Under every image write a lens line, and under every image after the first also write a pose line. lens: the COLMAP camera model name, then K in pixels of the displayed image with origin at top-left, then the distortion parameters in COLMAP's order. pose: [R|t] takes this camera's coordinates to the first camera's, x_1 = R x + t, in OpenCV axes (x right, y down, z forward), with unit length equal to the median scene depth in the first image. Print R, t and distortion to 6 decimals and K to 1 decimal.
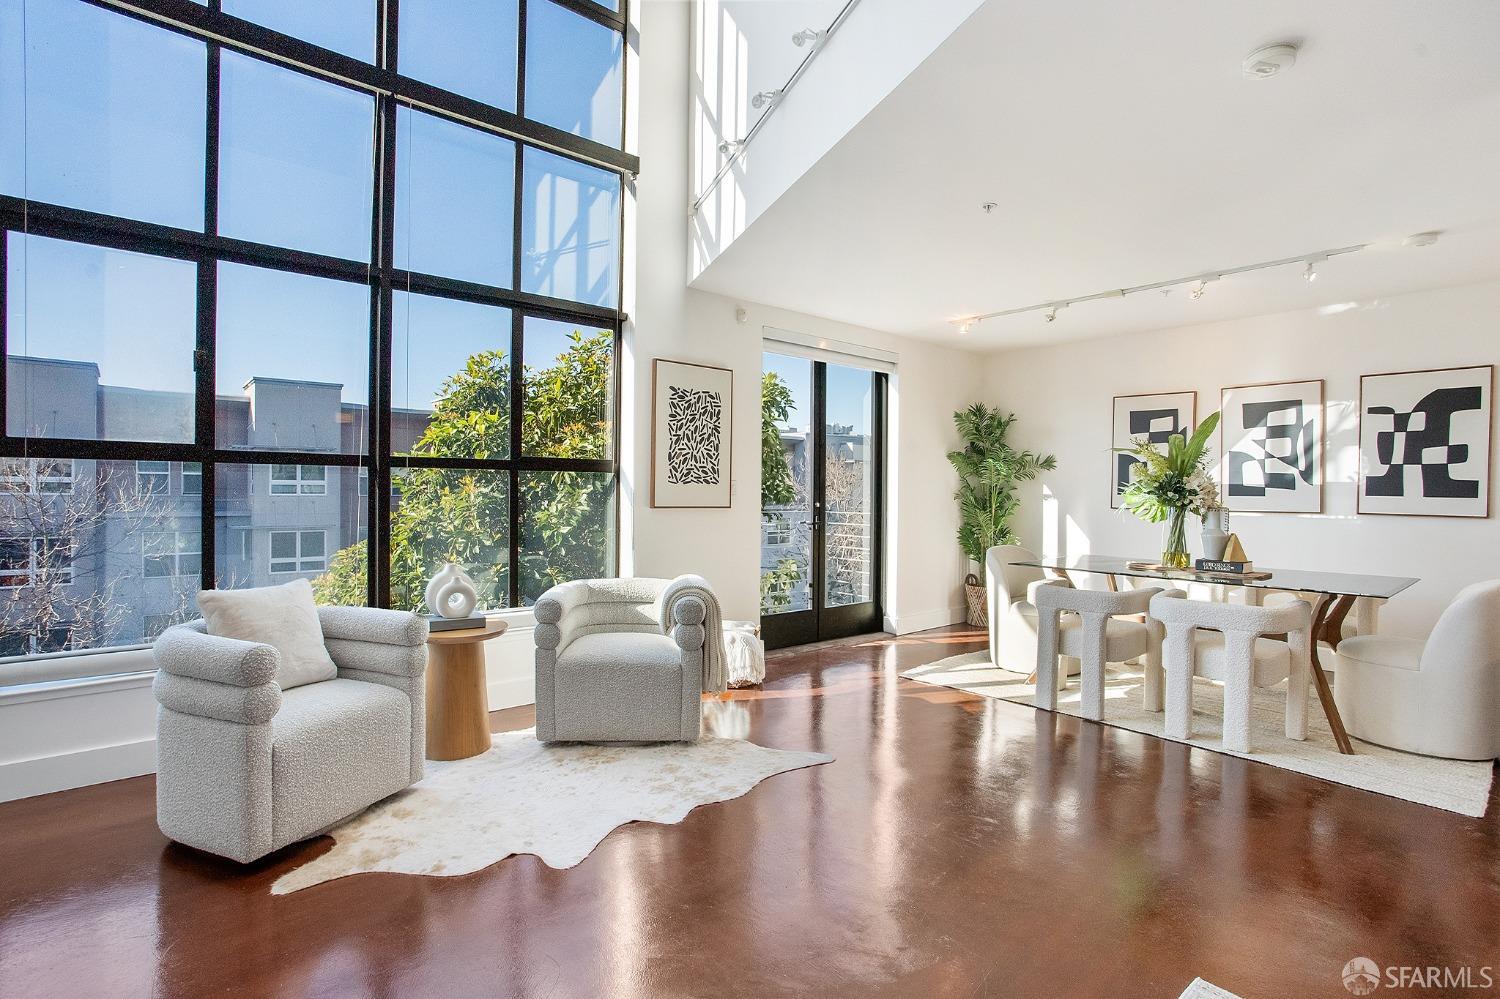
lens RADIAL K [[761.4, 0, 741.9], [0, 761.4, 496.1], [0, 0, 1]] dist [-0.002098, 0.000130]
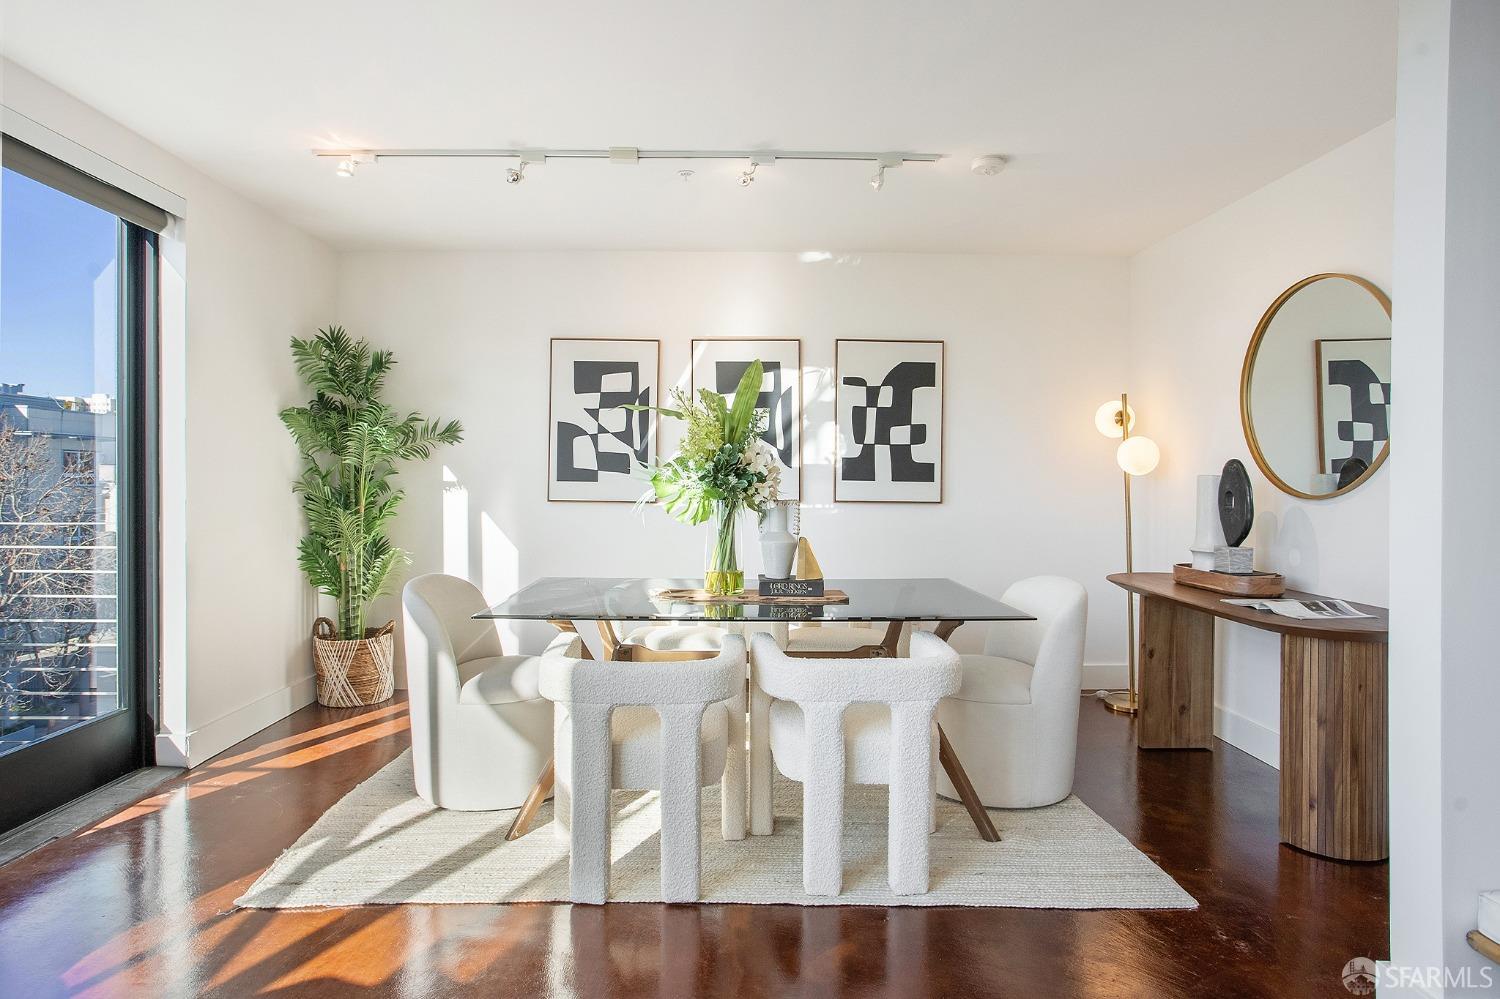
lens RADIAL K [[832.1, 0, 752.5], [0, 832.1, 483.5], [0, 0, 1]] dist [-0.022016, 0.004052]
pose [[0.641977, -0.011136, 0.766643, 0.036311], [0.008881, 0.999935, 0.007088, -0.004171], [-0.766673, 0.002258, 0.642034, 0.455341]]
